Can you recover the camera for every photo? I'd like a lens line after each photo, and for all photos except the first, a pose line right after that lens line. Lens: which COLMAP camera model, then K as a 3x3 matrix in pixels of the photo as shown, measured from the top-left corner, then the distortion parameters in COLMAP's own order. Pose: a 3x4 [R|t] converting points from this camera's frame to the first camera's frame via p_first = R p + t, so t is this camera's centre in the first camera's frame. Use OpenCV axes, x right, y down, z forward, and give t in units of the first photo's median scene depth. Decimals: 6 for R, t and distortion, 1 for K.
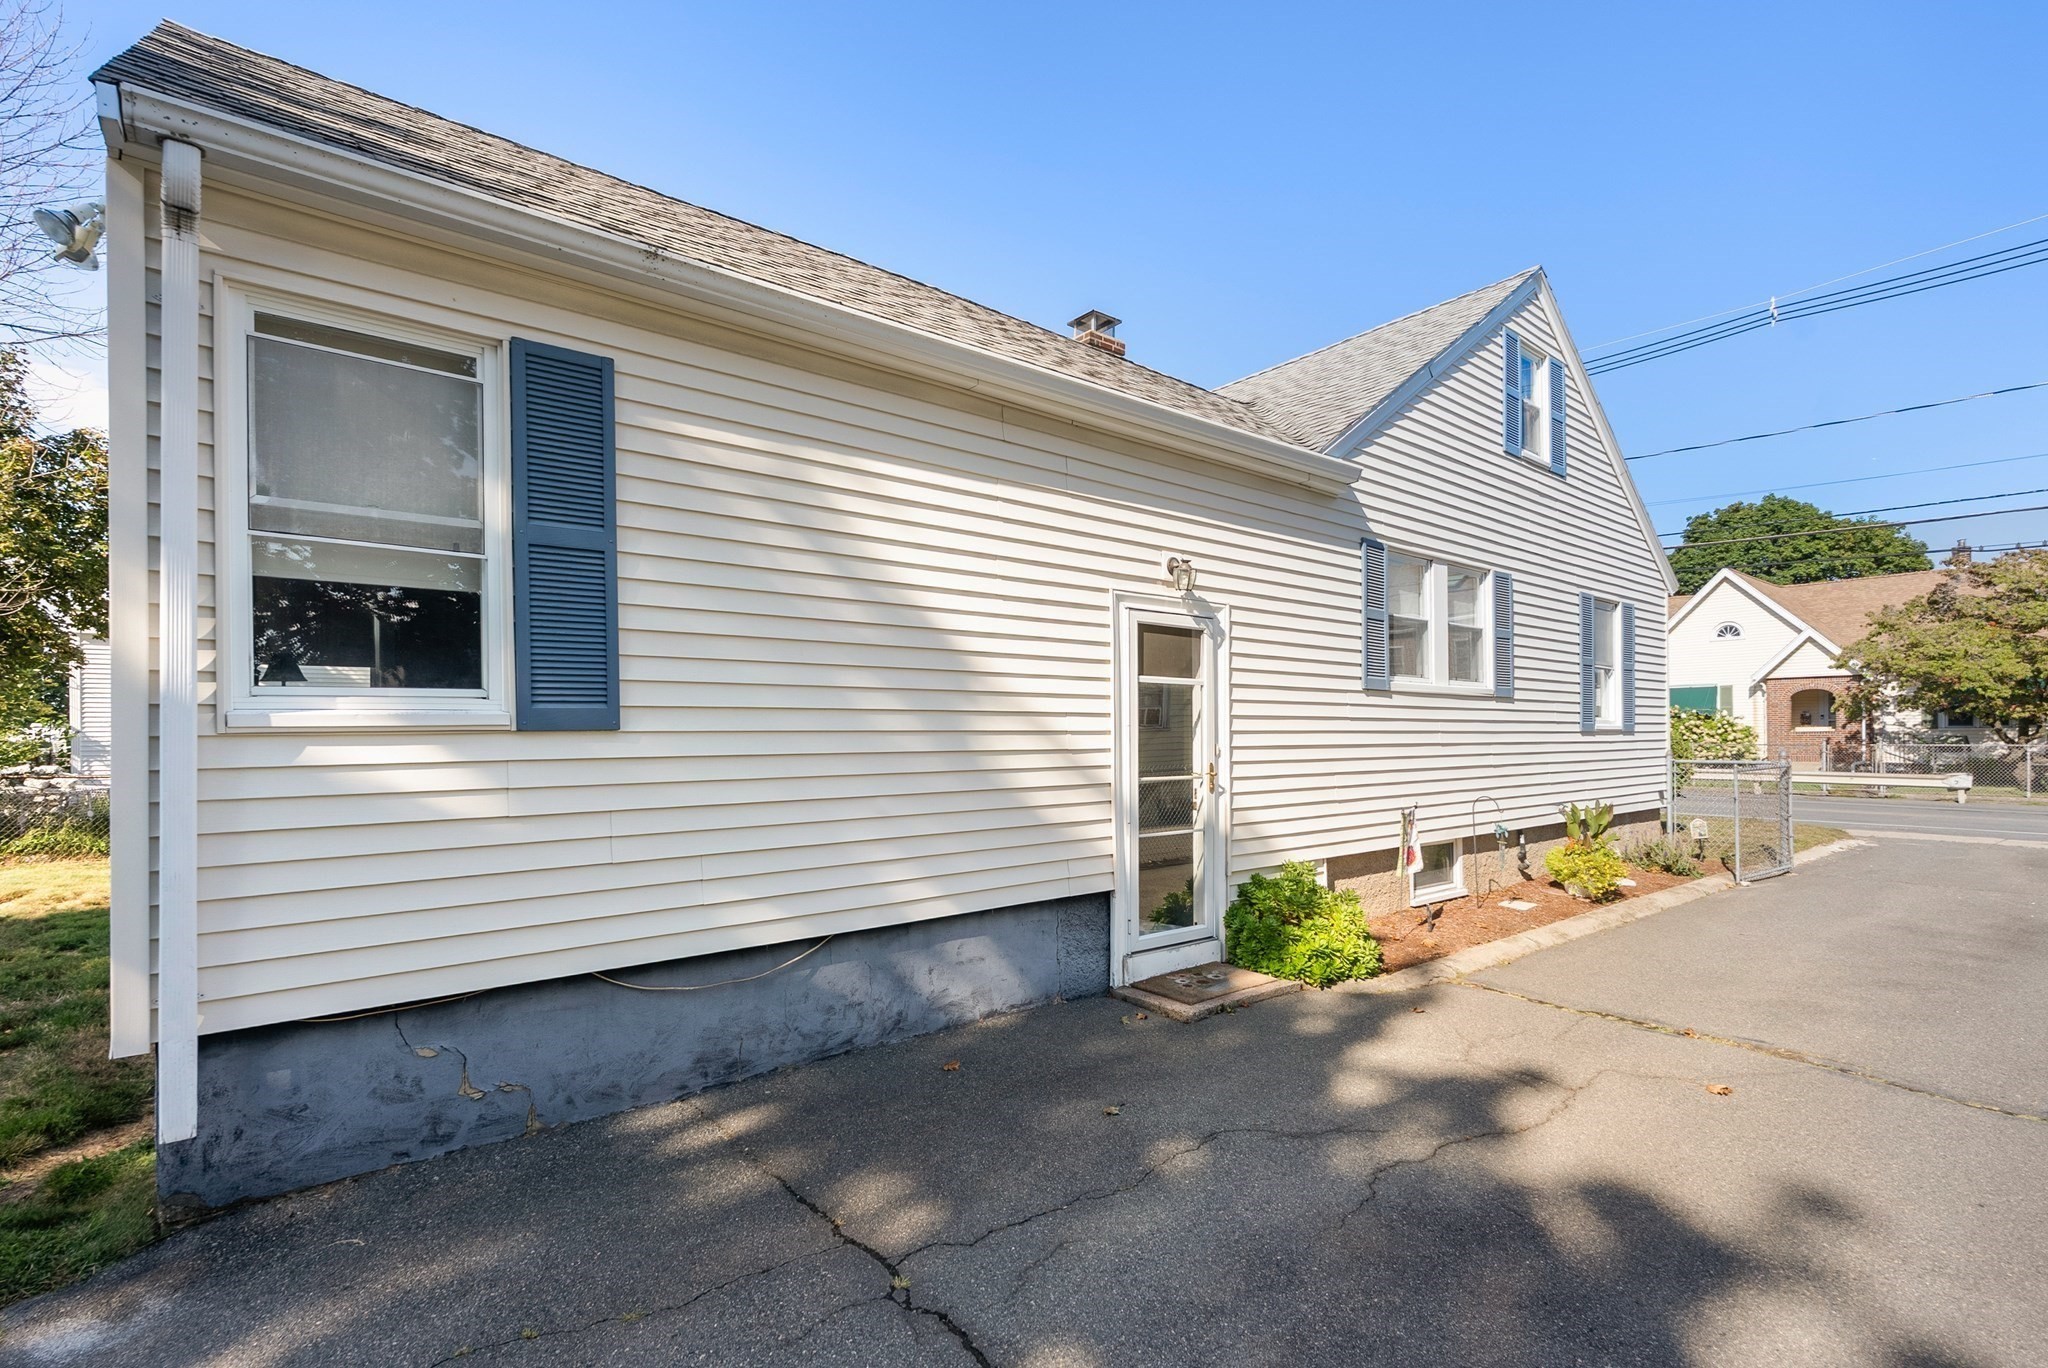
lens RADIAL K [[935.6, 0, 1023.5], [0, 935.6, 716.6], [0, 0, 1]] dist [-0.005607, 0.000247]
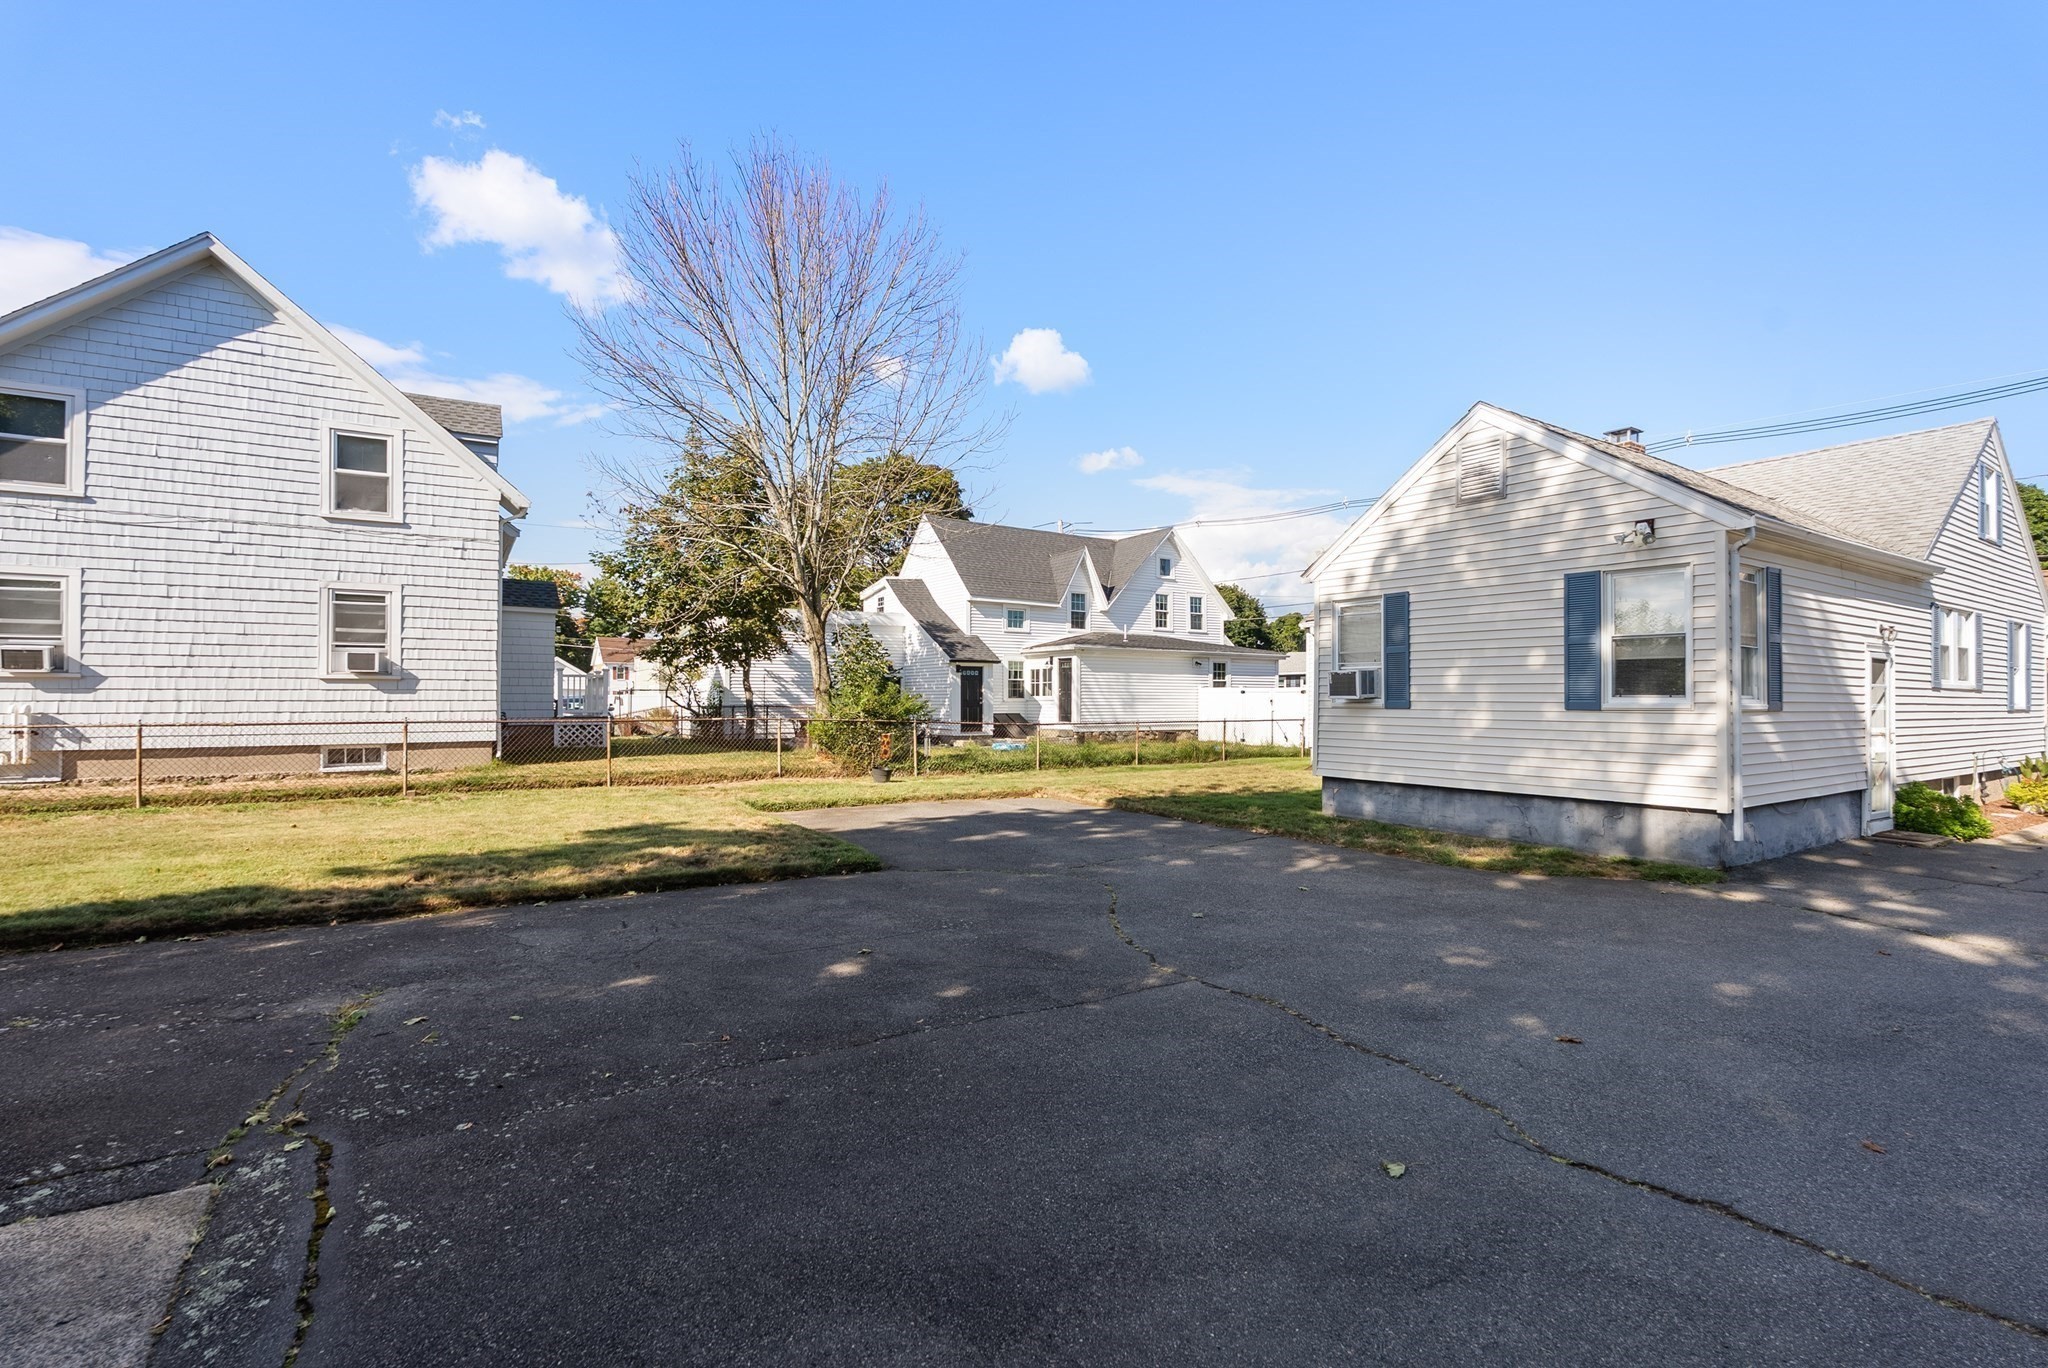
lens RADIAL K [[935.6, 0, 1017.9], [0, 935.6, 678.9], [0, 0, 1]] dist [-0.005607, 0.000247]
pose [[0.994627, 0.010150, -0.103023, -0.998034], [-0.010184, 0.999948, 0.000189, -0.023355], [0.103020, 0.000862, 0.994679, -0.794736]]
